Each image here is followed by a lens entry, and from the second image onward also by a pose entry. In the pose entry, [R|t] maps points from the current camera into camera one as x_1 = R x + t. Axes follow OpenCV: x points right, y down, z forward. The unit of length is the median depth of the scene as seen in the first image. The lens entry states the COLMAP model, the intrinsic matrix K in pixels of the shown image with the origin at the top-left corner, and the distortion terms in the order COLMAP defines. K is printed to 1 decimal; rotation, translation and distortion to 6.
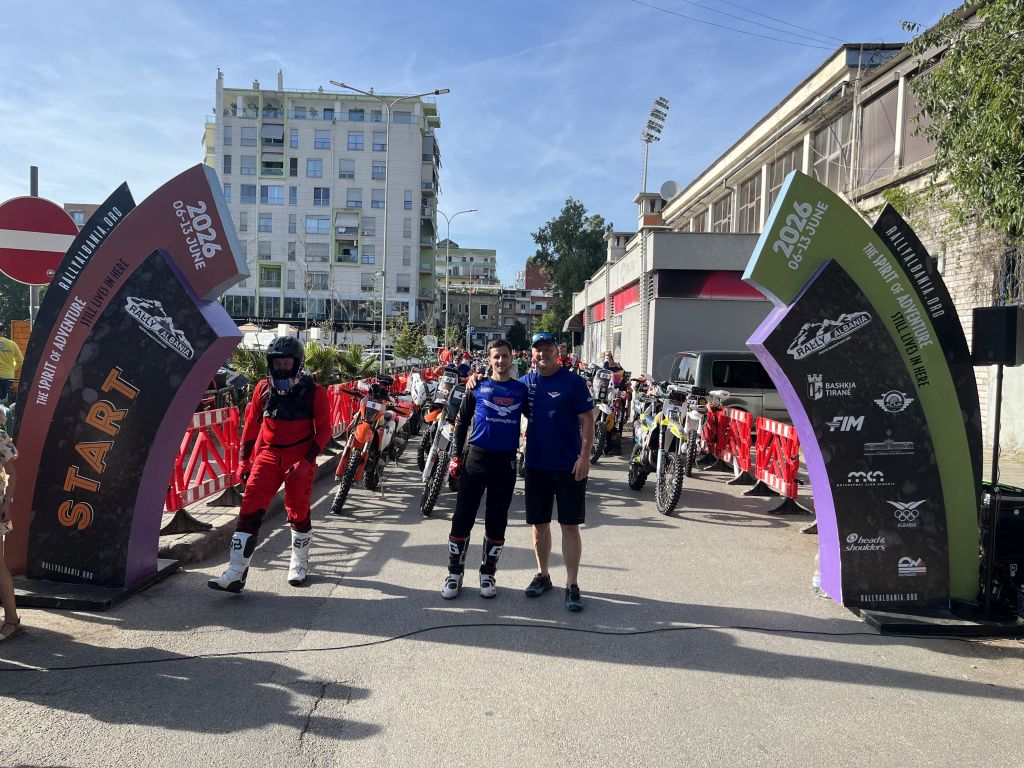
lens RADIAL K [[780.5, 0, 512.0], [0, 780.5, 384.0], [0, 0, 1]] dist [0.038441, -0.005327]
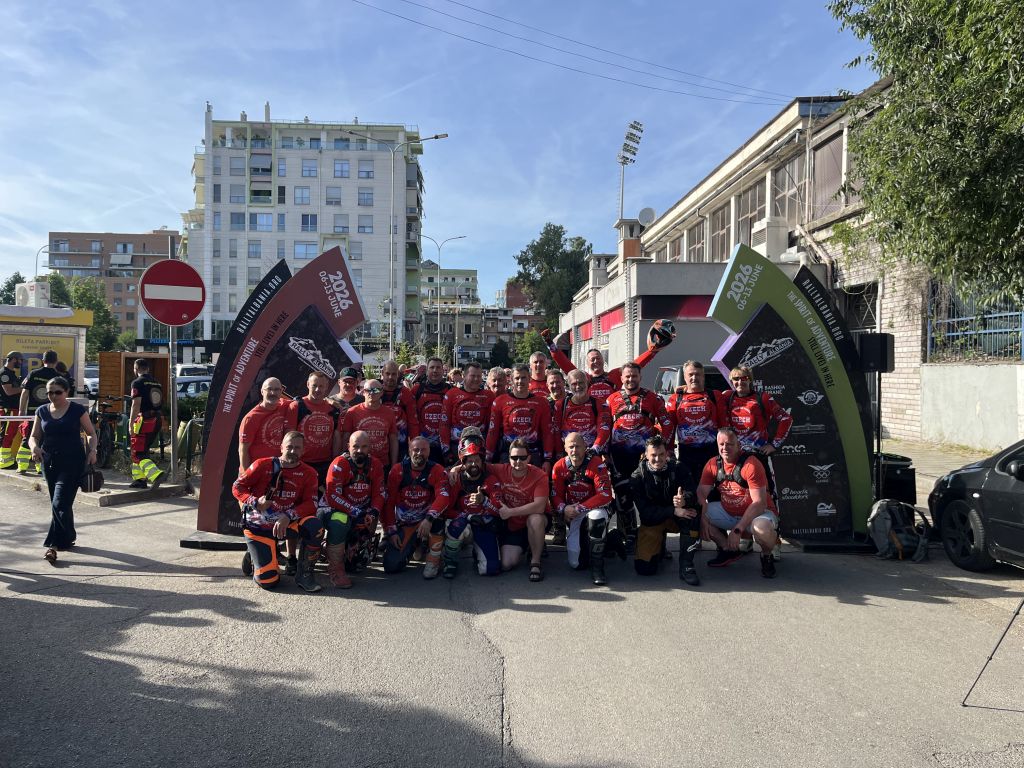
lens RADIAL K [[787.3, 0, 504.3], [0, 787.3, 379.0], [0, 0, 1]] dist [0.035726, -0.002492]
pose [[0.999655, -0.020176, 0.016846, -0.029229], [0.020662, 0.999361, -0.029183, 0.004705], [-0.016246, 0.029521, 0.999432, -0.121063]]
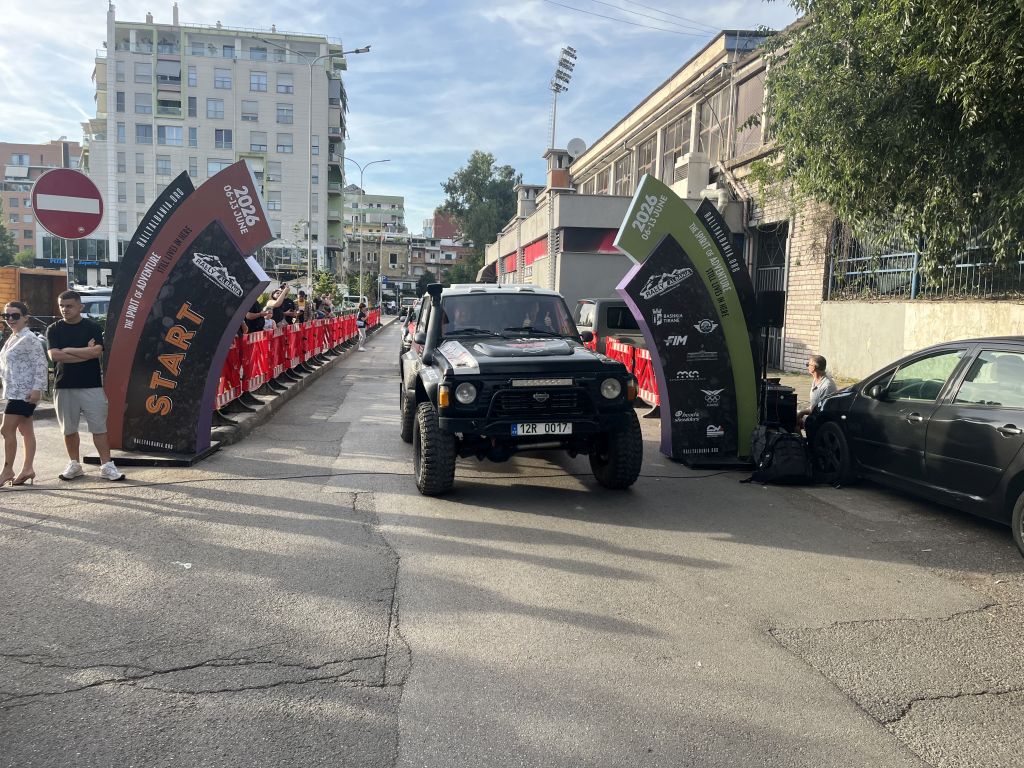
lens RADIAL K [[792.9, 0, 507.0], [0, 792.9, 390.6], [0, 0, 1]] dist [0.054275, -0.070863]
pose [[0.993912, -0.008377, 0.109854, -0.020885], [0.000761, 0.997604, 0.069184, 0.010096], [-0.110170, -0.068679, 0.991537, -0.134007]]
